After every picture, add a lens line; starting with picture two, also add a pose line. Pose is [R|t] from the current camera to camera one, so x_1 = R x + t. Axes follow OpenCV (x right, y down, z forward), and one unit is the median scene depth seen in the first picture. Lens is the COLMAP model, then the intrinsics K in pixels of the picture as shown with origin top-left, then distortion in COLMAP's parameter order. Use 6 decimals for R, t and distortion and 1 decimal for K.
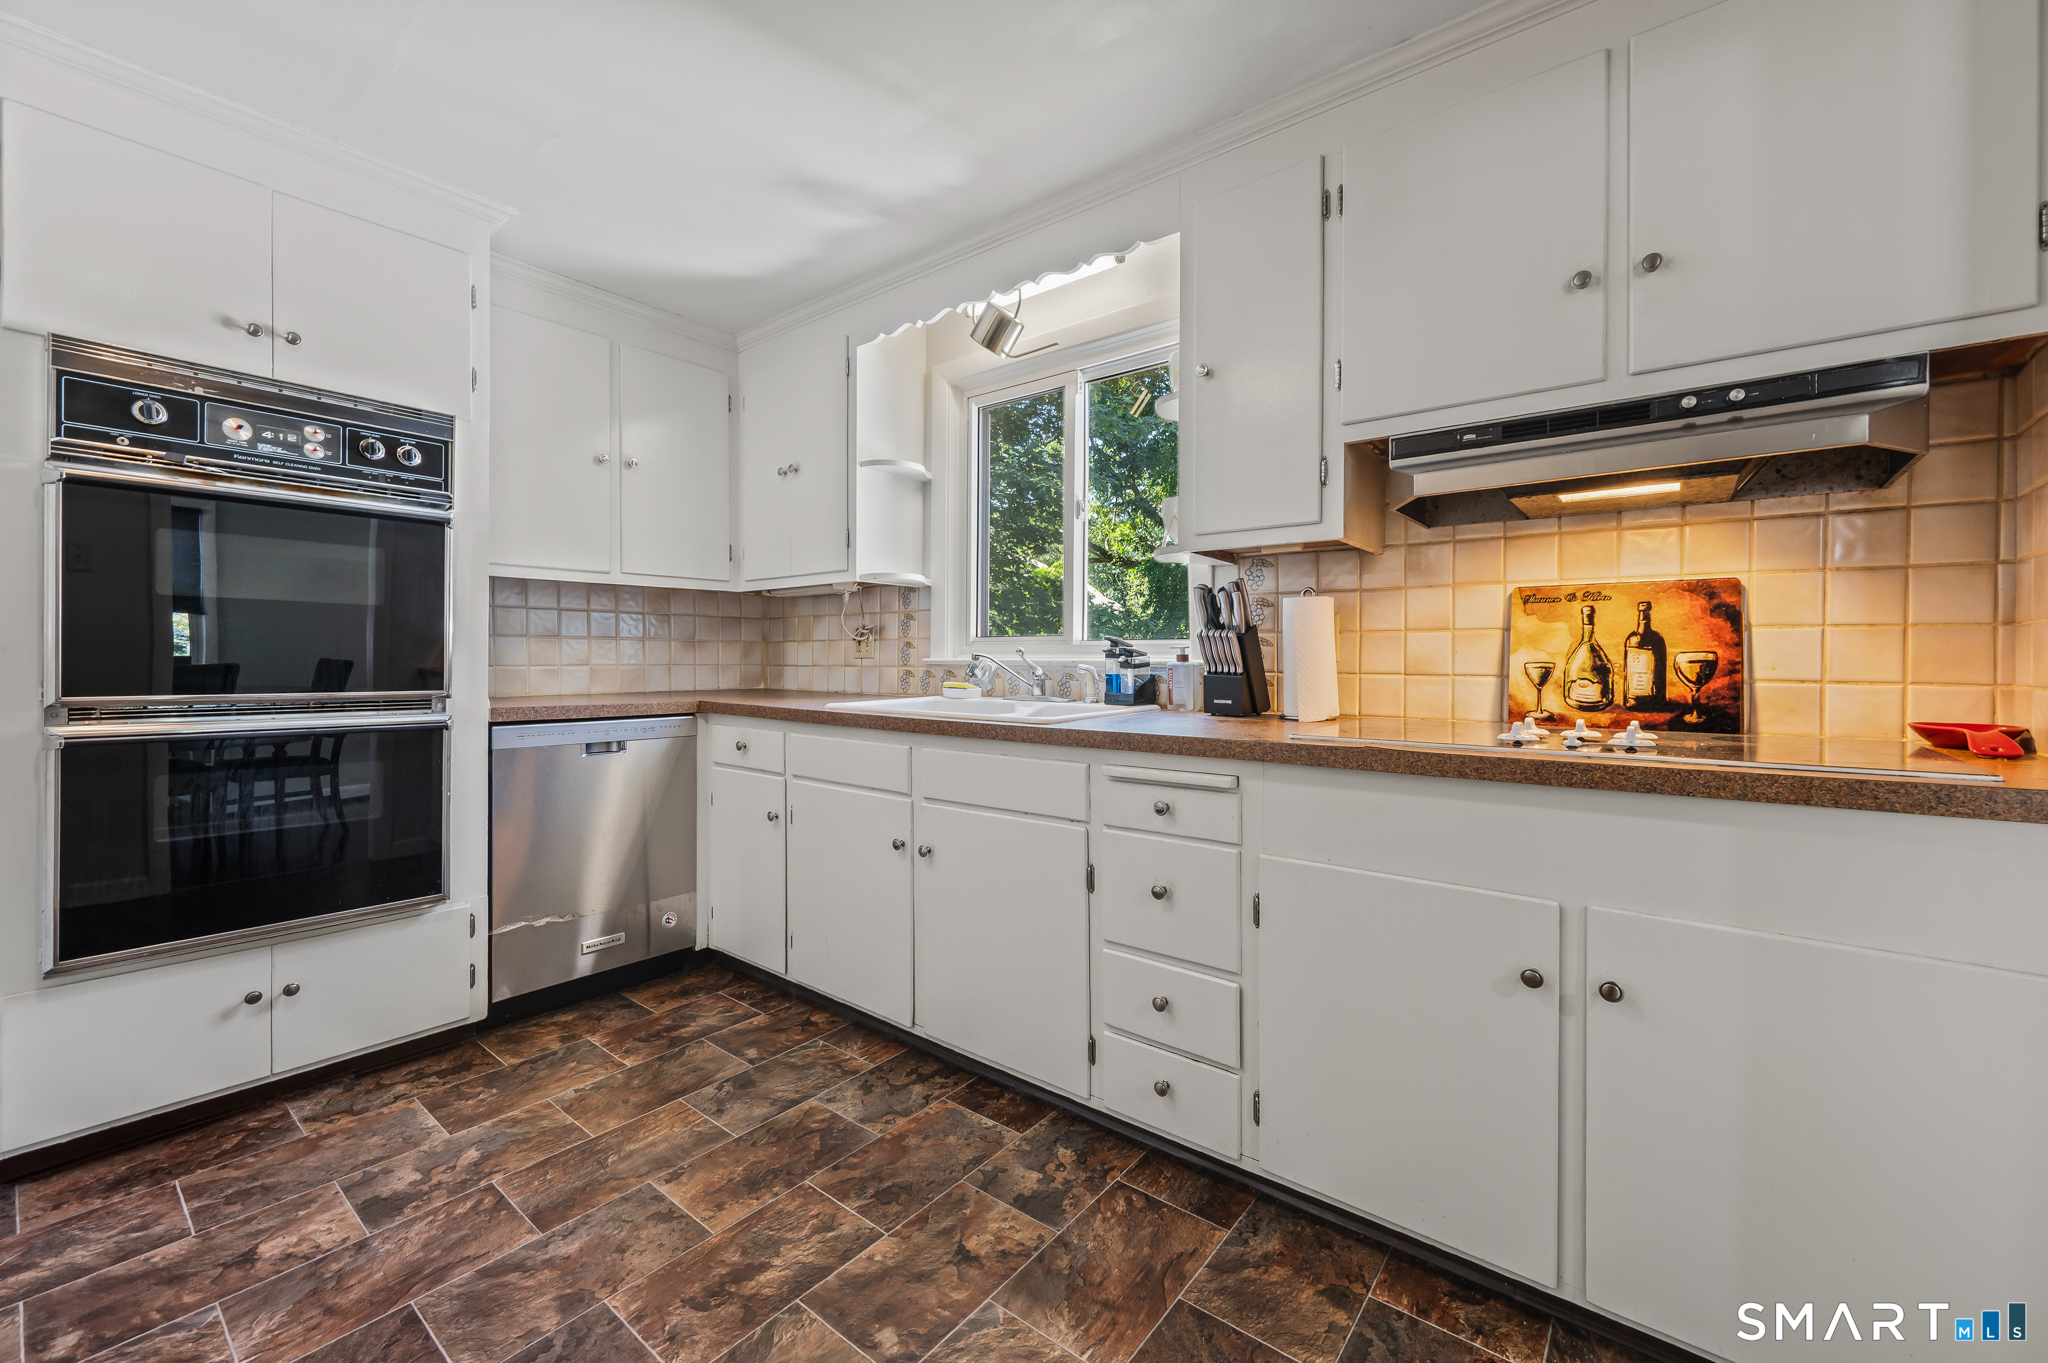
lens RADIAL K [[839.8, 0, 1002.0], [0, 839.8, 664.7], [0, 0, 1]] dist [-0.000946, 0.000037]
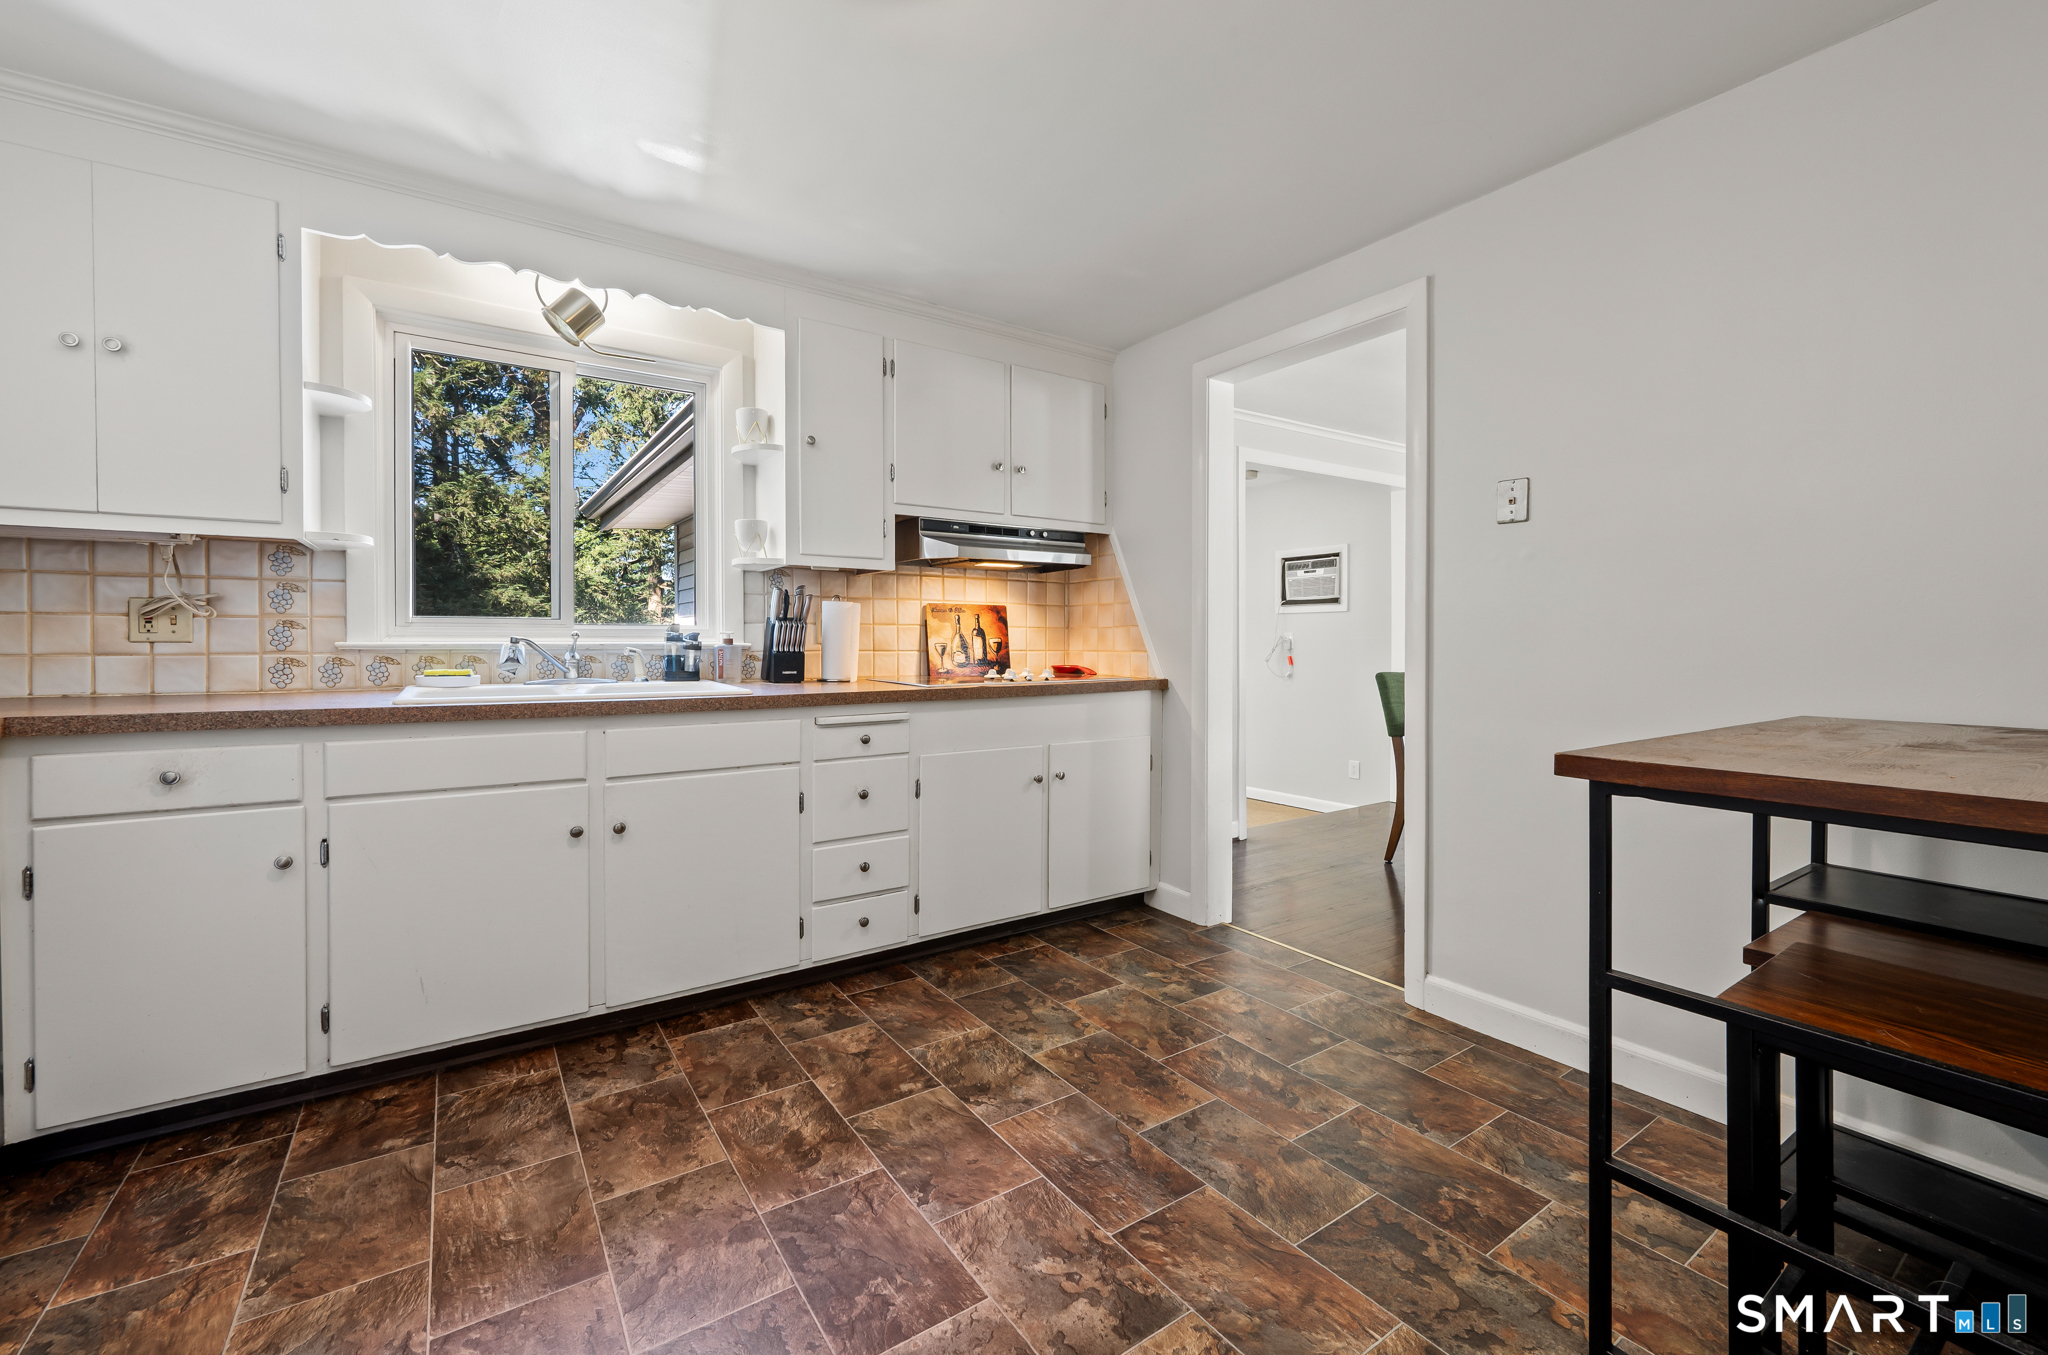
lens RADIAL K [[825.8, 0, 1045.3], [0, 825.8, 614.9], [0, 0, 1]] dist [-0.000340, -0.000048]
pose [[0.273561, 0.029179, 0.961412, -1.067512], [0.007635, 0.999442, -0.032506, -0.004010], [-0.961824, 0.016233, 0.273185, 0.231694]]
